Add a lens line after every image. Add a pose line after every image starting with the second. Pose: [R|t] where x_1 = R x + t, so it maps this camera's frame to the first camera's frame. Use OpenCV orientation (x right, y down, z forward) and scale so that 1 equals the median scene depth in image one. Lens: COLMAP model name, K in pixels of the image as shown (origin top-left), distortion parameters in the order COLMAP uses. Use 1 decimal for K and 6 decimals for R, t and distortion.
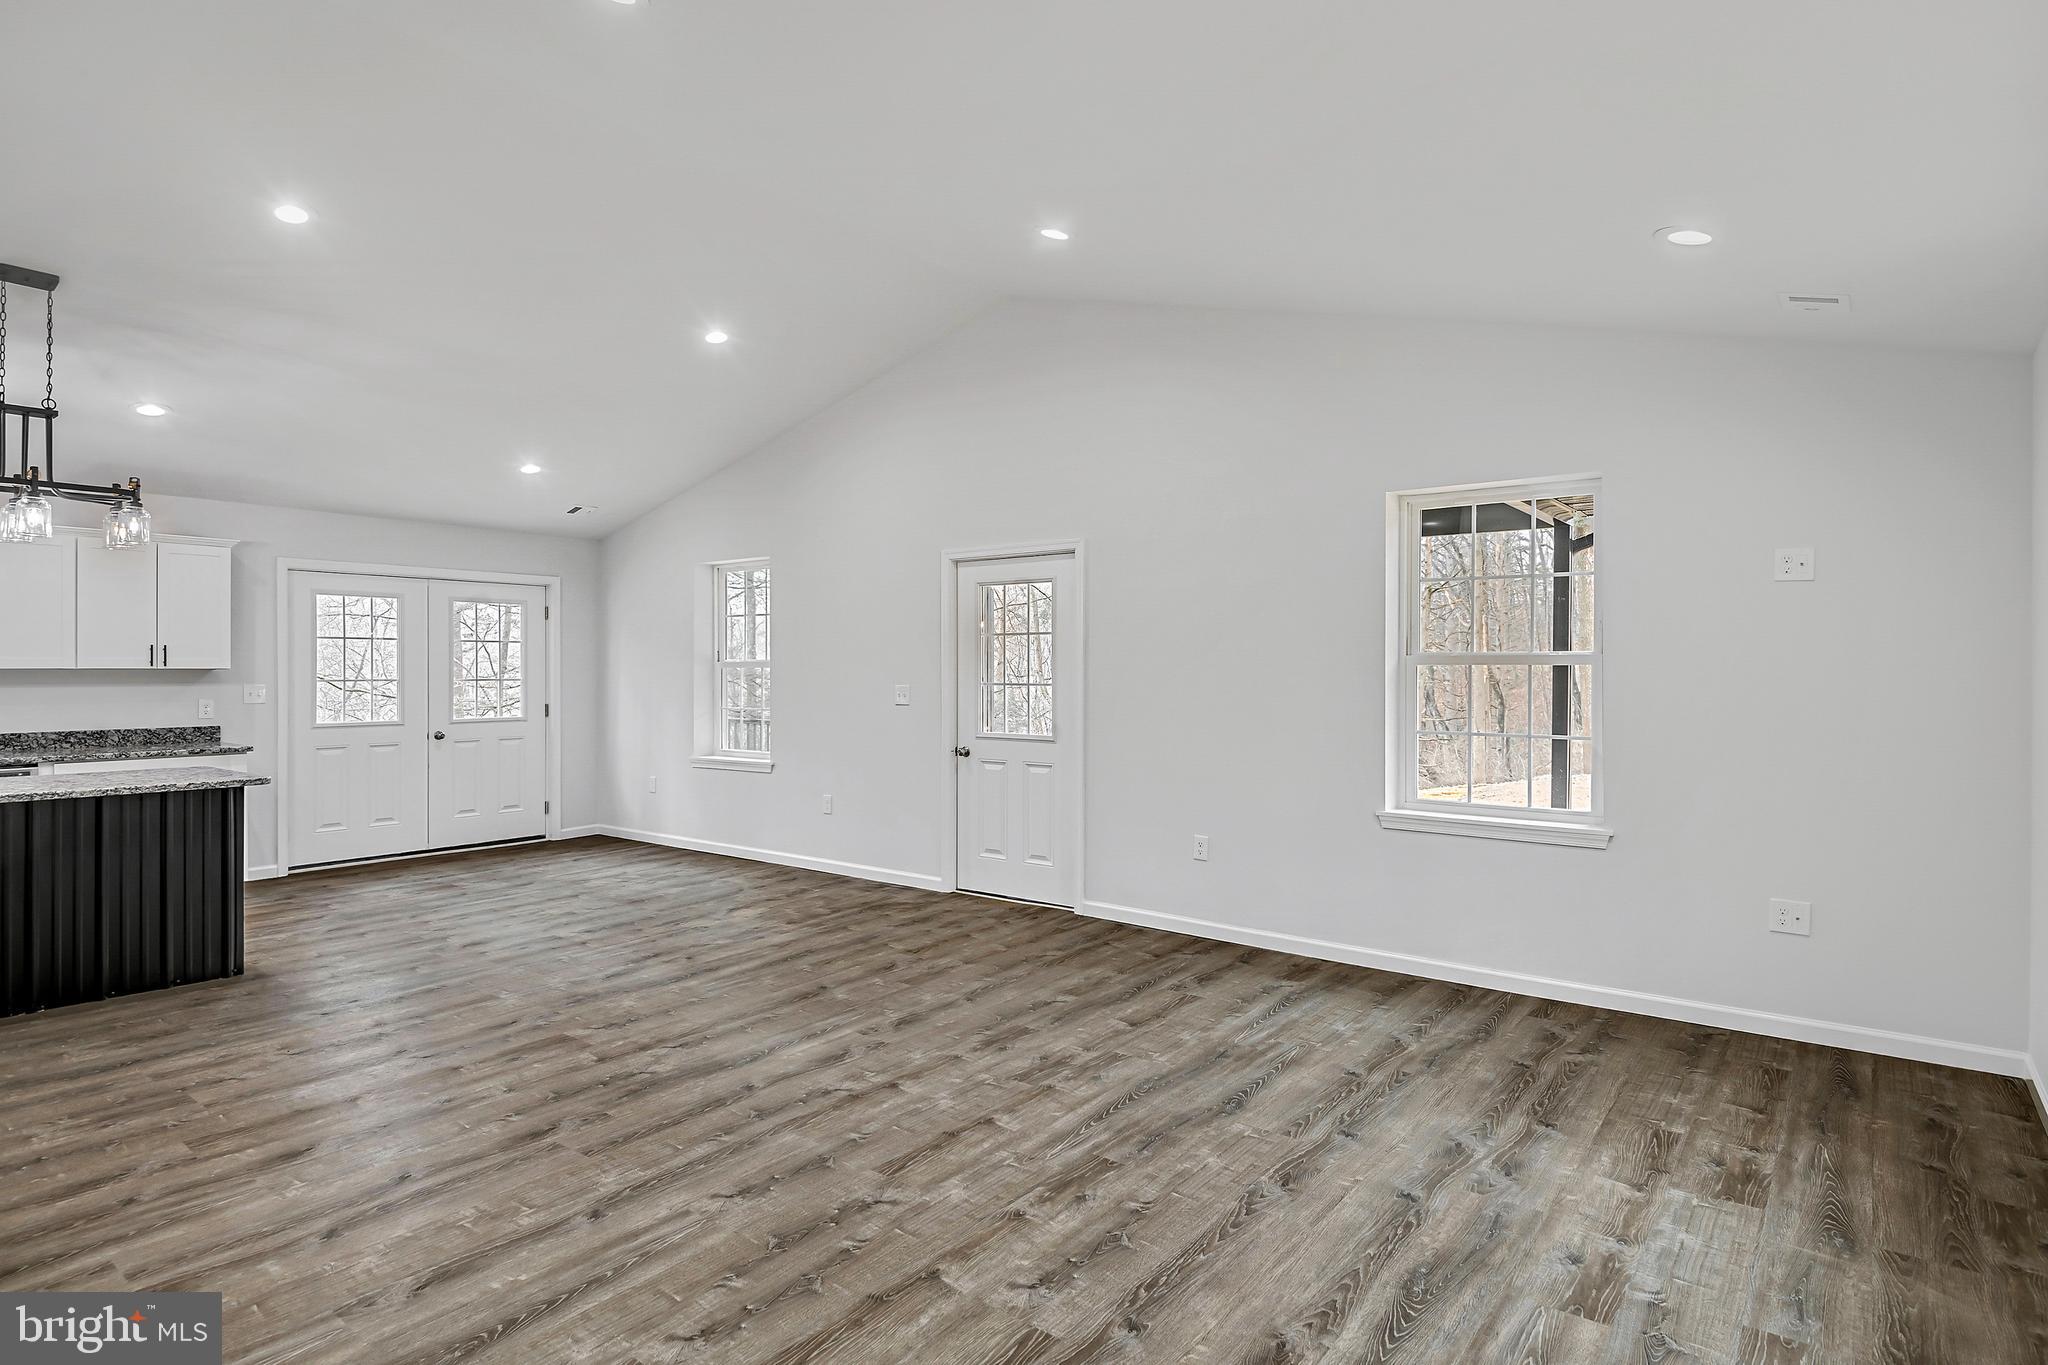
lens RADIAL K [[1076.2, 0, 1040.3], [0, 1076.2, 667.4], [0, 0, 1]] dist [-0.011407, -0.009646]
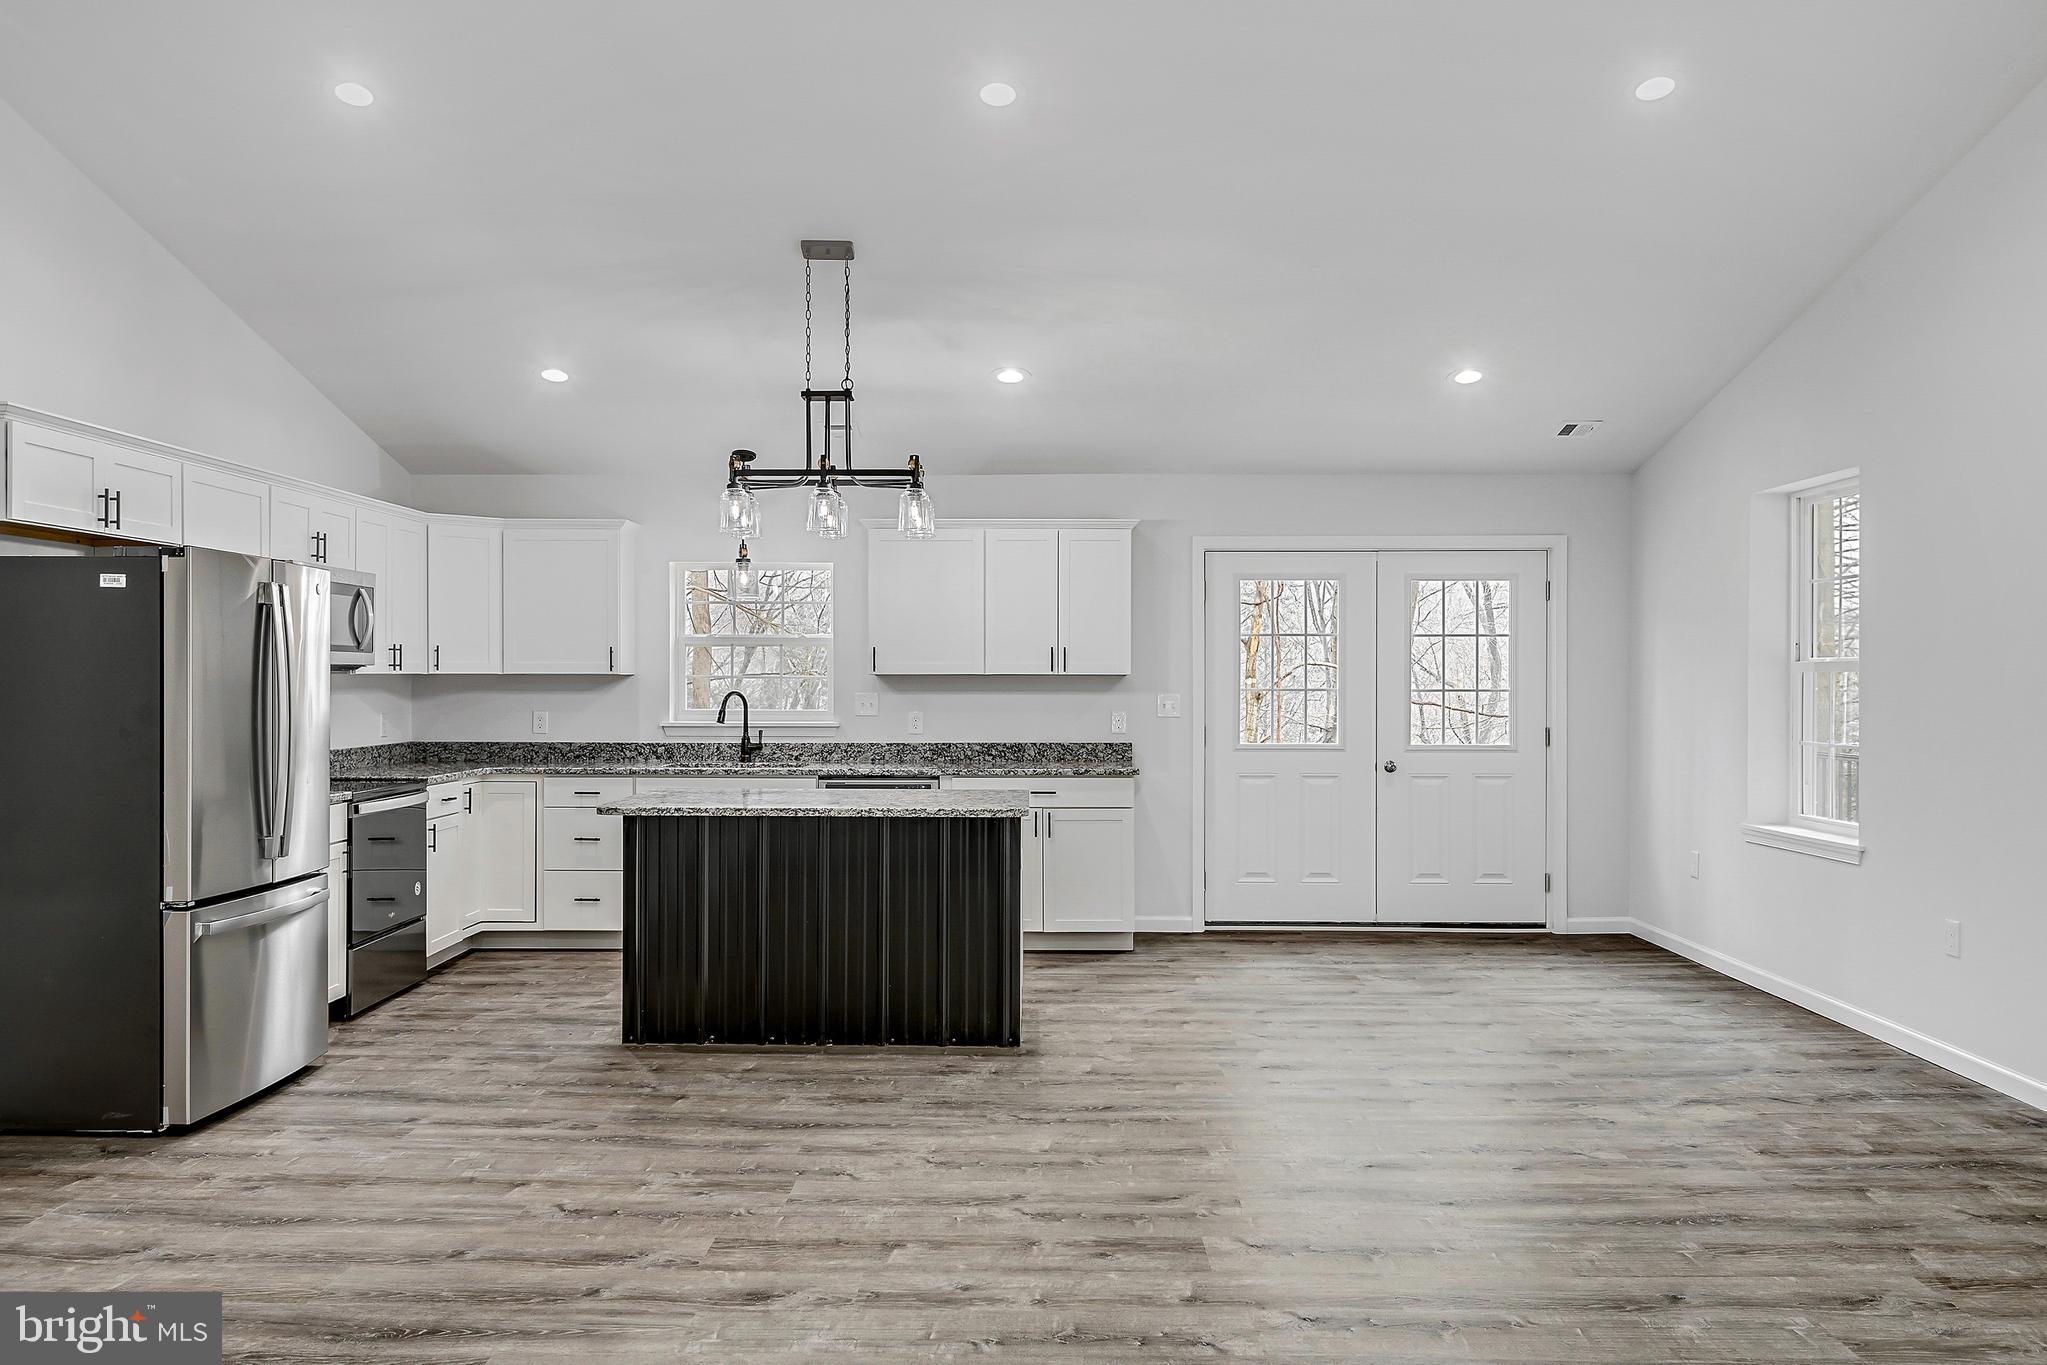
lens RADIAL K [[1509.8, 0, 1007.8], [0, 1509.8, 693.1], [0, 0, 1]] dist [0.025010, -0.015030]
pose [[0.584599, 0.009739, -0.811264, 0.191047], [0.000780, 0.999921, 0.012566, 0.001143], [0.811322, -0.007979, 0.584545, 0.316775]]
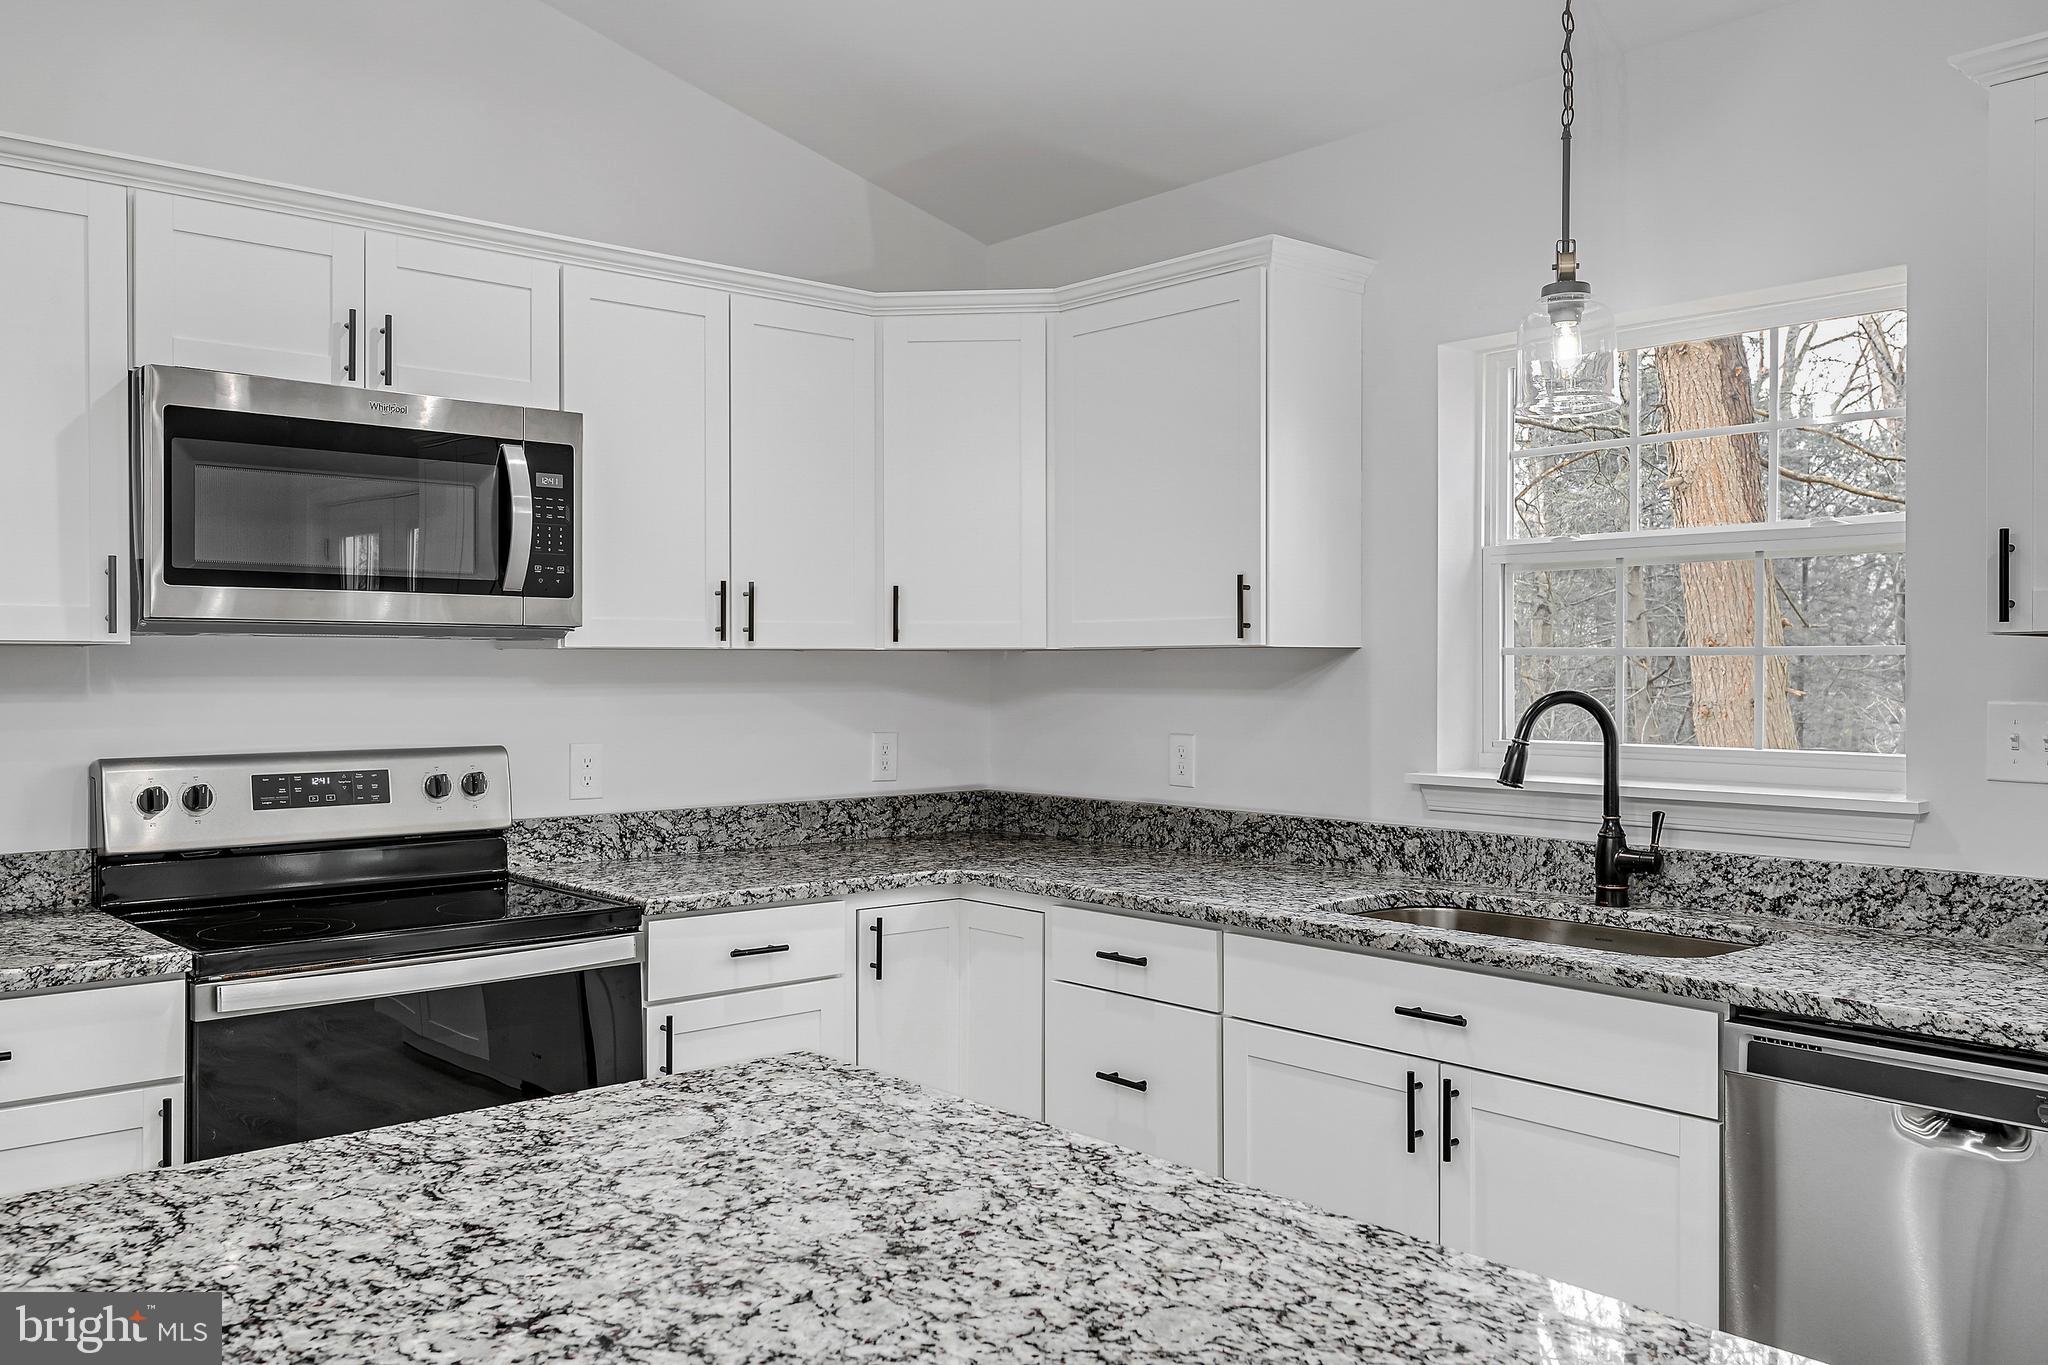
lens RADIAL K [[1649.5, 0, 1015.3], [0, 1649.5, 684.7], [0, 0, 1]] dist [0.032794, -0.013573]
pose [[-0.208046, 0.007365, -0.978091, -0.682338], [0.004488, 0.999968, 0.006575, 0.012195], [0.978109, -0.003021, -0.208073, 0.965886]]
